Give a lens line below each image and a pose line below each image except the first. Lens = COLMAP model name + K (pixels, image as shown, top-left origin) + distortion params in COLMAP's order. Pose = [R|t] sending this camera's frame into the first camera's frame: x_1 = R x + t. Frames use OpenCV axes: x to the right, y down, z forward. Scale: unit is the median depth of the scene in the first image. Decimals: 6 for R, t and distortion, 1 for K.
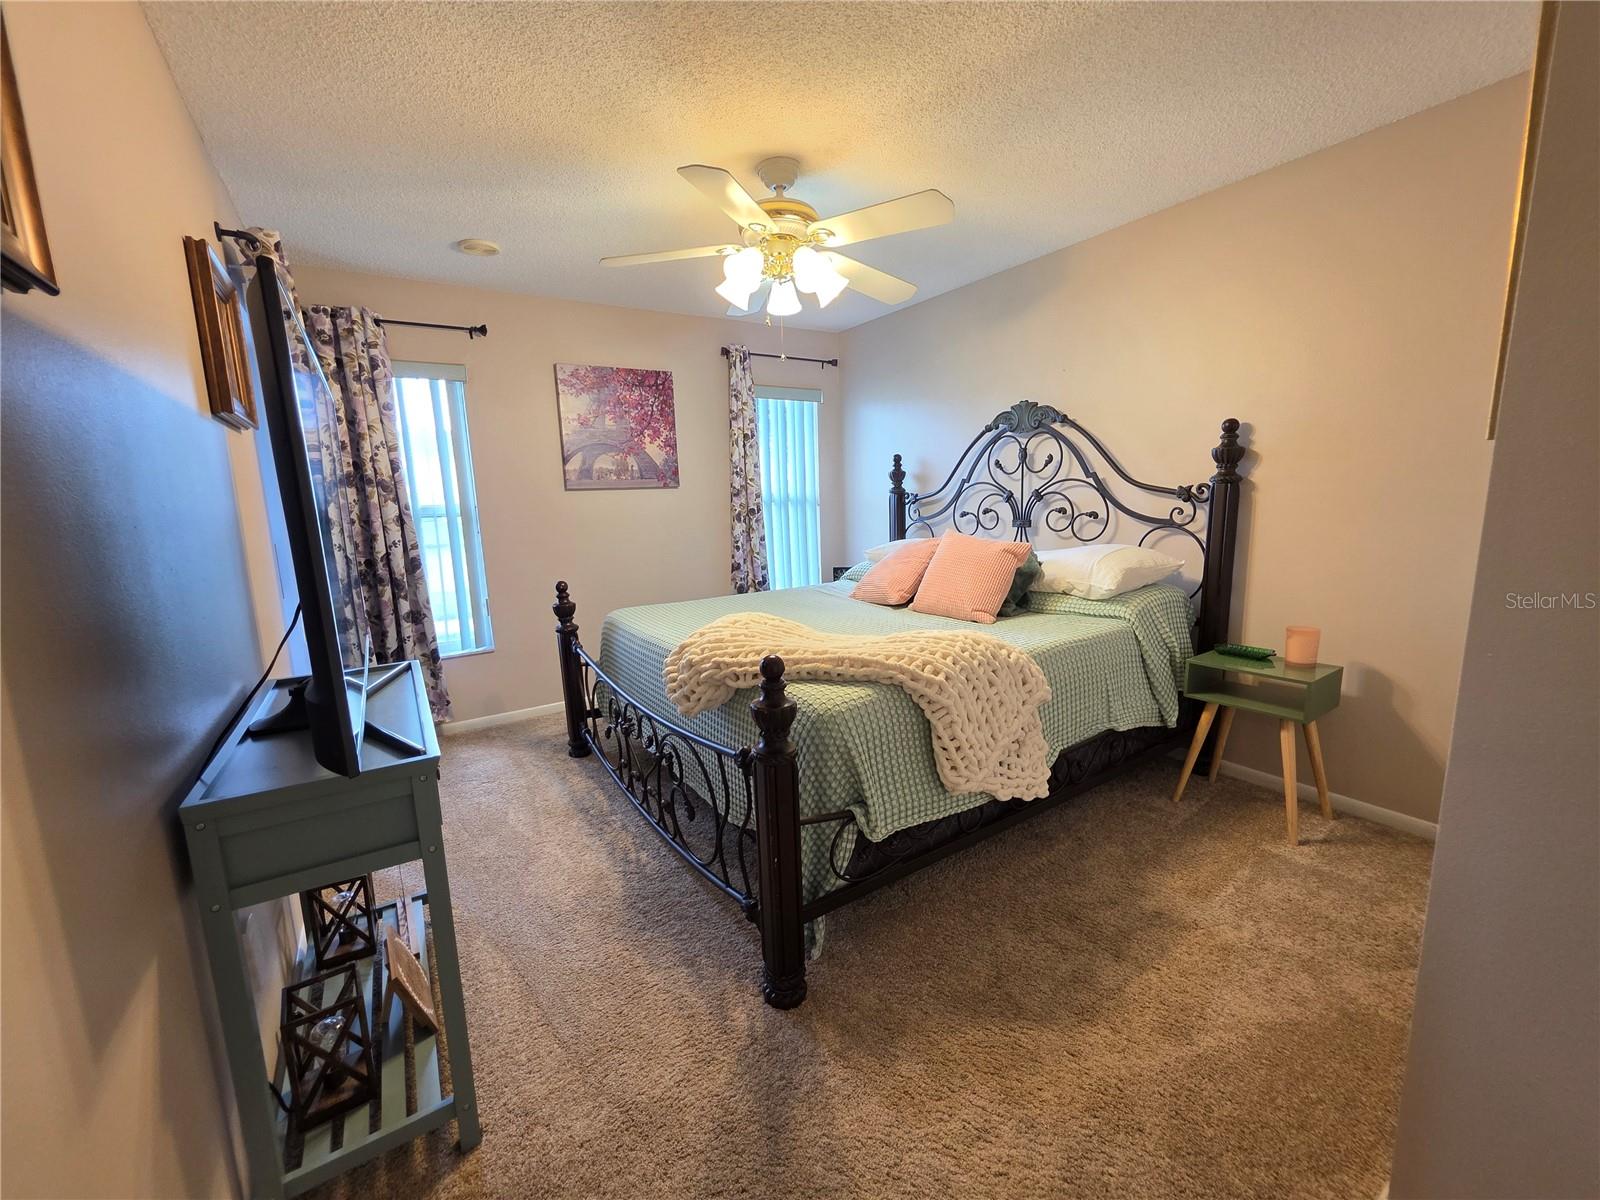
lens RADIAL K [[640.8, 0, 799.3], [0, 640.8, 601.5], [0, 0, 1]] dist [0.001132, -0.000083]
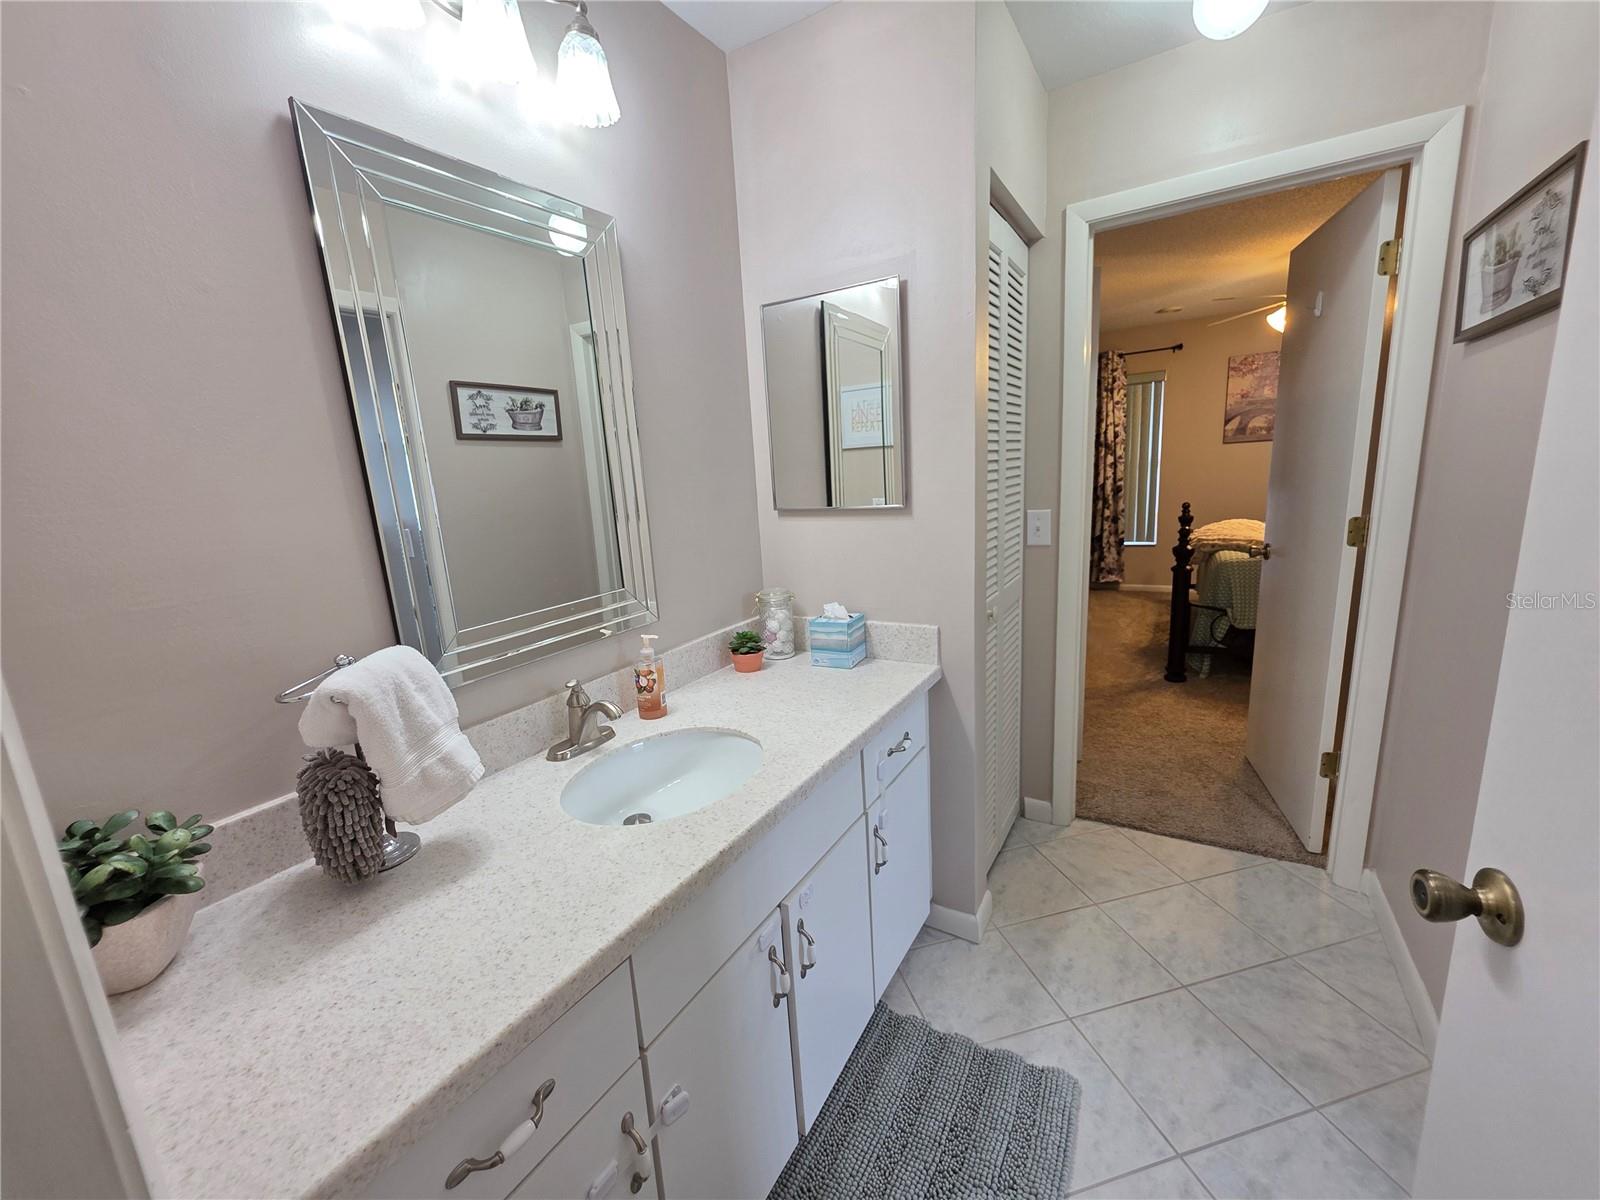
lens RADIAL K [[640.8, 0, 799.3], [0, 640.8, 601.5], [0, 0, 1]] dist [0.001132, -0.000083]
pose [[0.425779, 0.186154, -0.885471, 0.701932], [-0.099281, 0.982311, 0.158773, 0.056124], [0.899364, 0.020308, 0.436729, -0.612217]]
